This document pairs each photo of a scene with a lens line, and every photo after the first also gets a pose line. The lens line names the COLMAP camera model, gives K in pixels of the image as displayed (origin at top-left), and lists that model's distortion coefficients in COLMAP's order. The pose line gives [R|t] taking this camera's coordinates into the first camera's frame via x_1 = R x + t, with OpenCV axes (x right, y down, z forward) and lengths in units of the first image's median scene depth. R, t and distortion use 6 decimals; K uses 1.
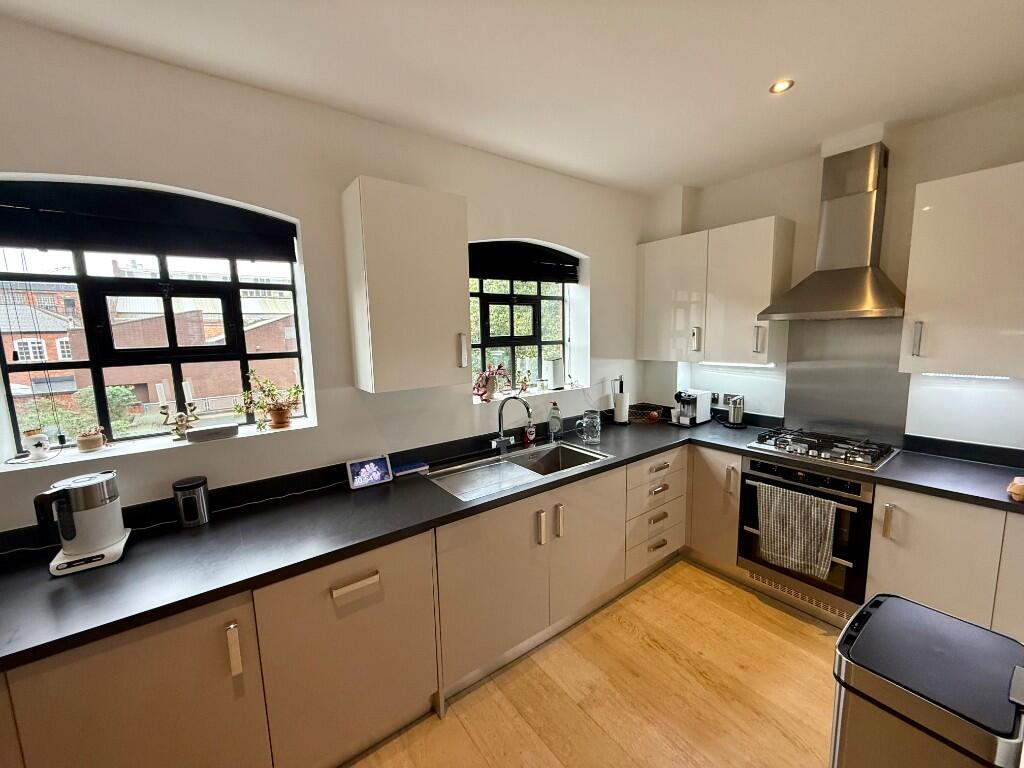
lens RADIAL K [[406.1, 0, 512.0], [0, 406.1, 384.0], [0, 0, 1]] dist [-0.000247, 0.000324]
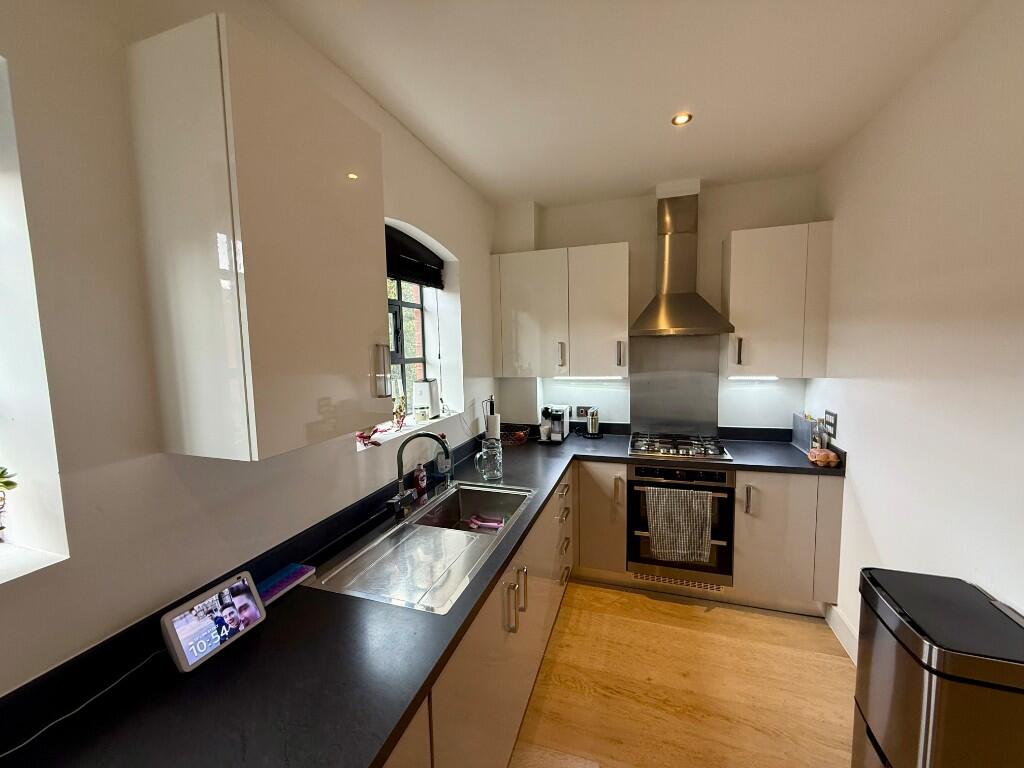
lens RADIAL K [[406.1, 0, 512.0], [0, 406.1, 384.0], [0, 0, 1]] dist [-0.000247, 0.000324]
pose [[0.818883, -0.048126, 0.571939, -0.253160], [0.077116, 0.996669, -0.026548, -0.022912], [-0.568756, 0.065845, 0.819866, 0.287969]]
